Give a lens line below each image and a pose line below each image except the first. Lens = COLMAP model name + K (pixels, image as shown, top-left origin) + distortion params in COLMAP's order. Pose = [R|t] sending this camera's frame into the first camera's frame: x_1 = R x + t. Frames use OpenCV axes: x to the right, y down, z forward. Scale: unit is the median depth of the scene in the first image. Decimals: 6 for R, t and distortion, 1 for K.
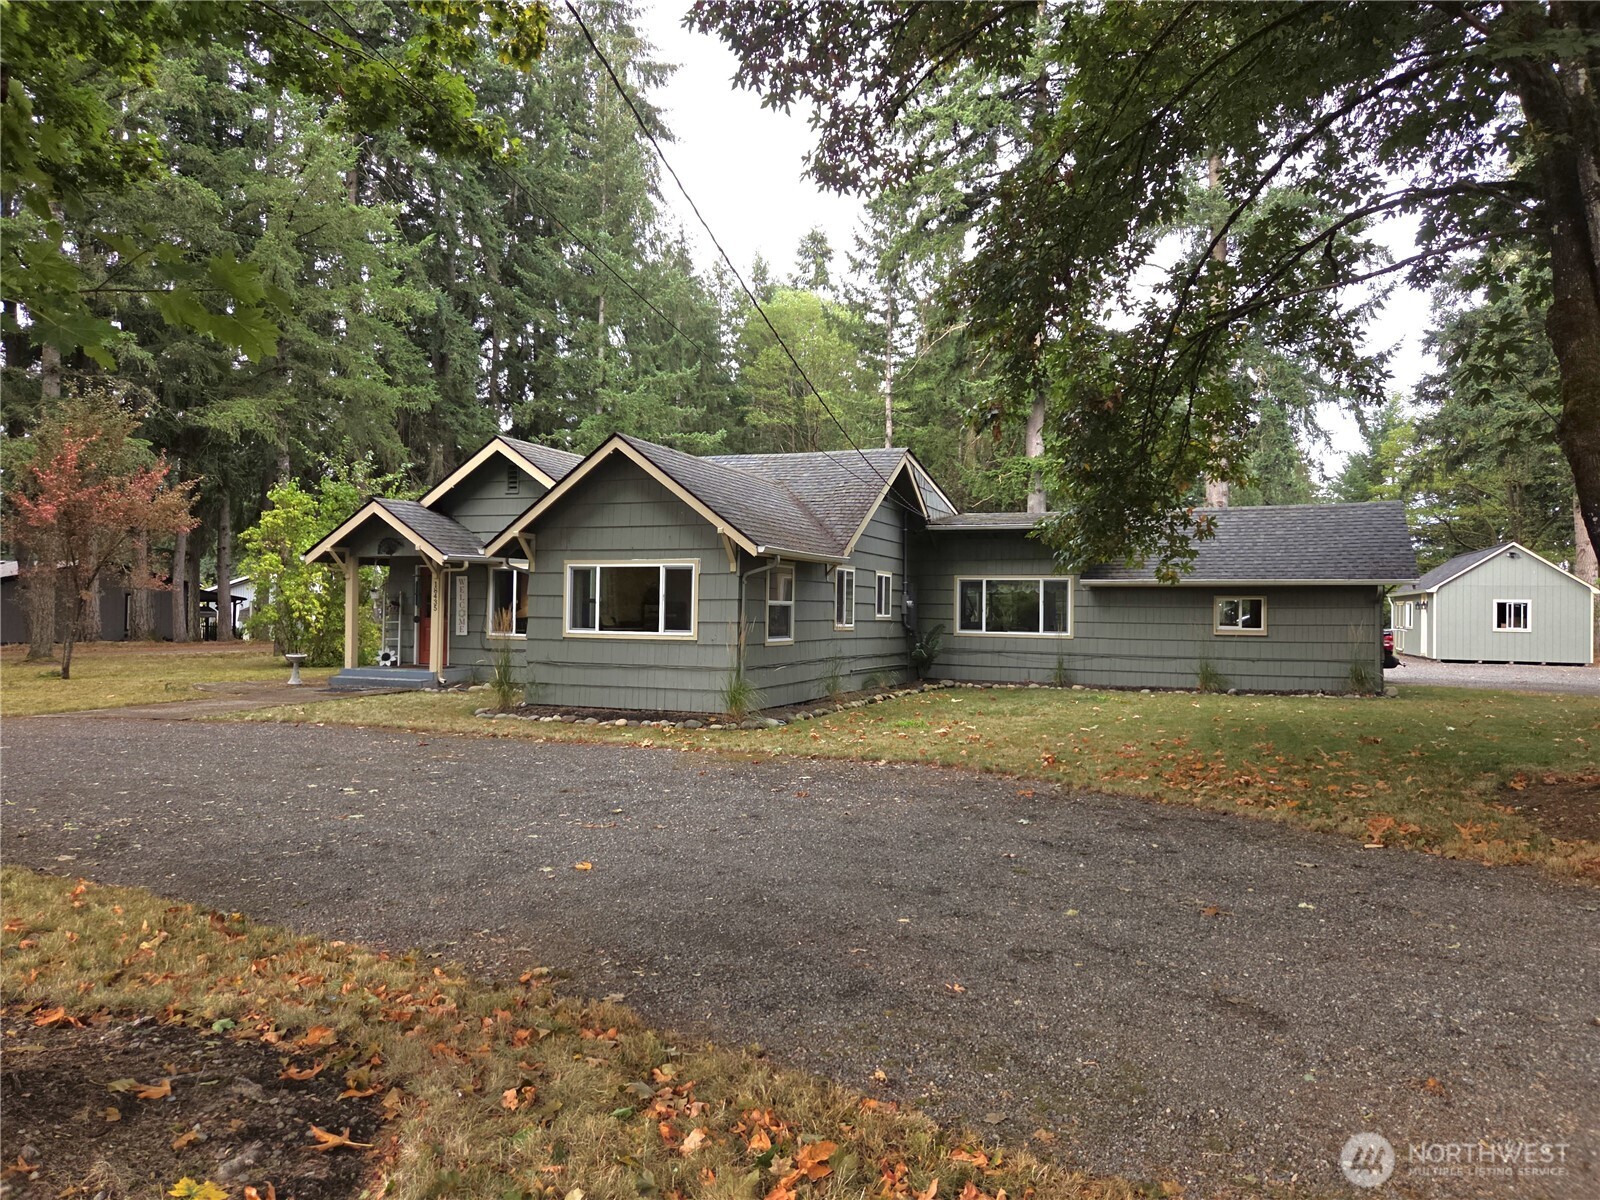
lens RADIAL K [[1075.1, 0, 802.2], [0, 1075.1, 585.7], [0, 0, 1]] dist [0.071607, -0.046802]
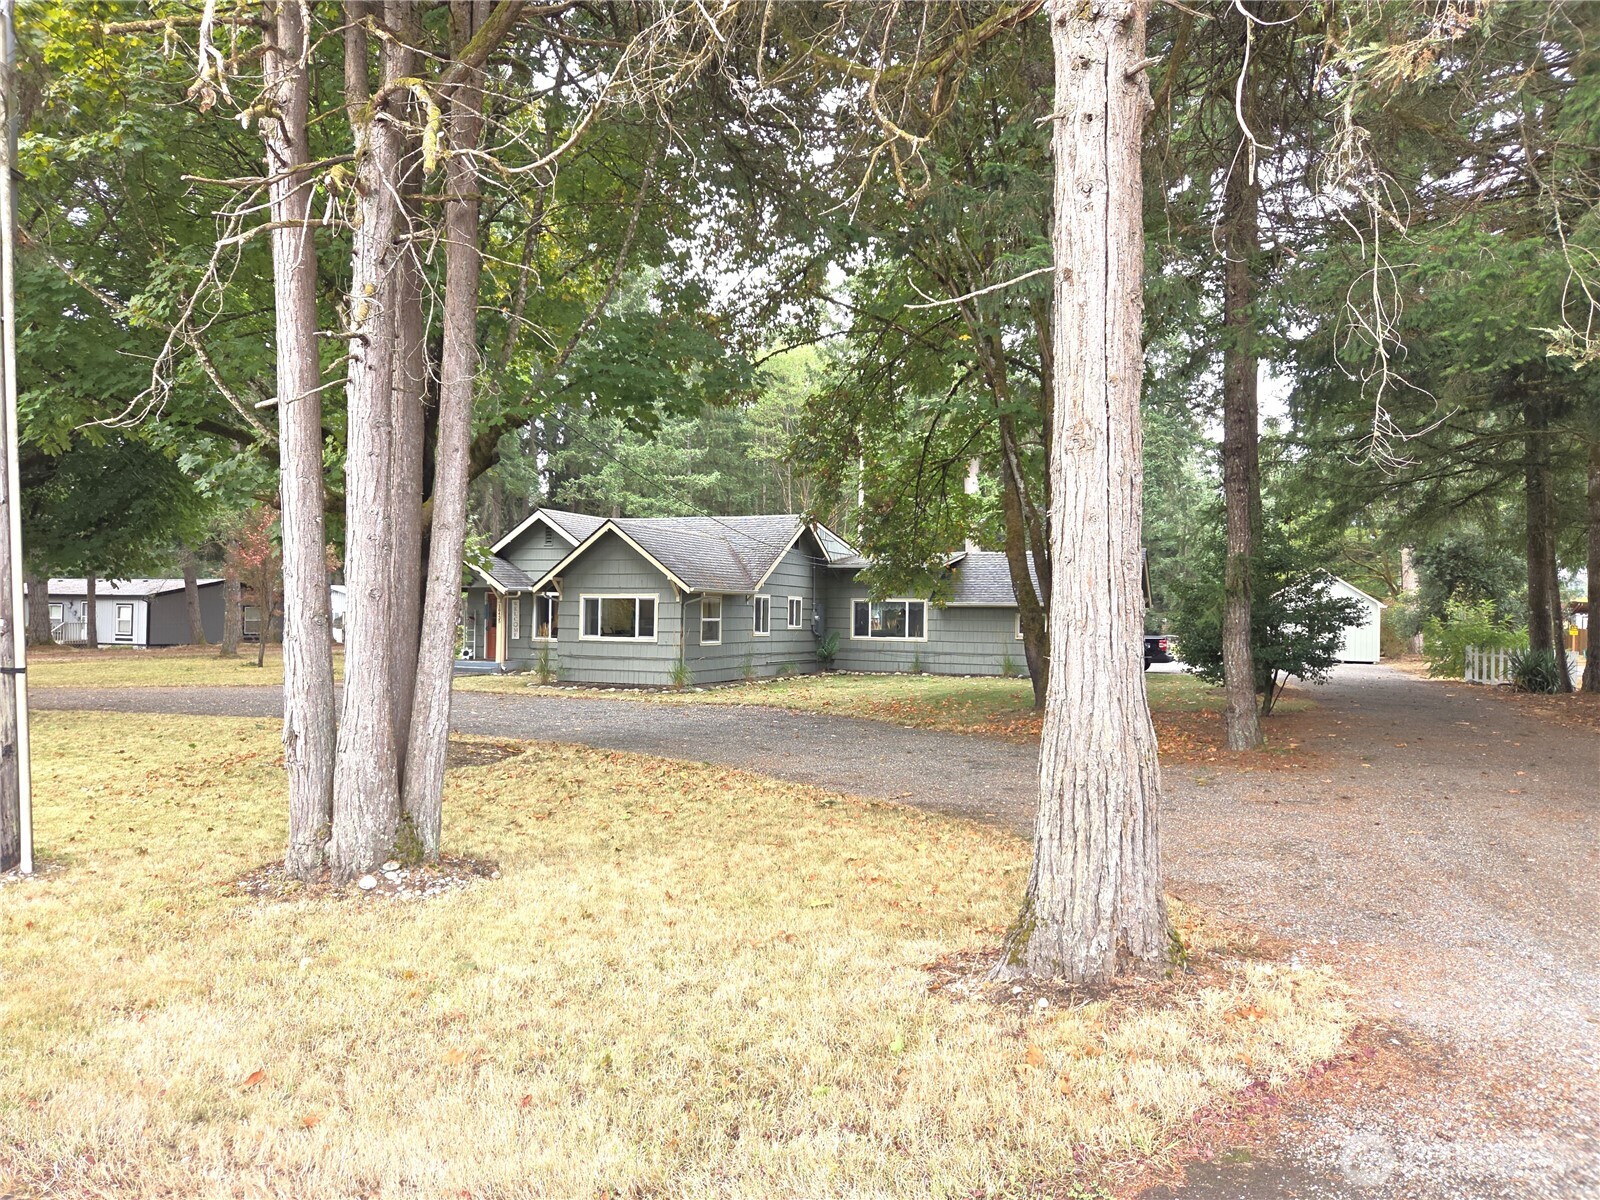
lens RADIAL K [[1075.1, 0, 790.7], [0, 1075.1, 601.0], [0, 0, 1]] dist [0.071607, -0.046802]
pose [[0.999171, 0.000300, -0.040698, 0.144629], [0.000115, 0.999948, 0.010180, -0.025095], [0.040699, -0.010176, 0.999120, -0.544158]]
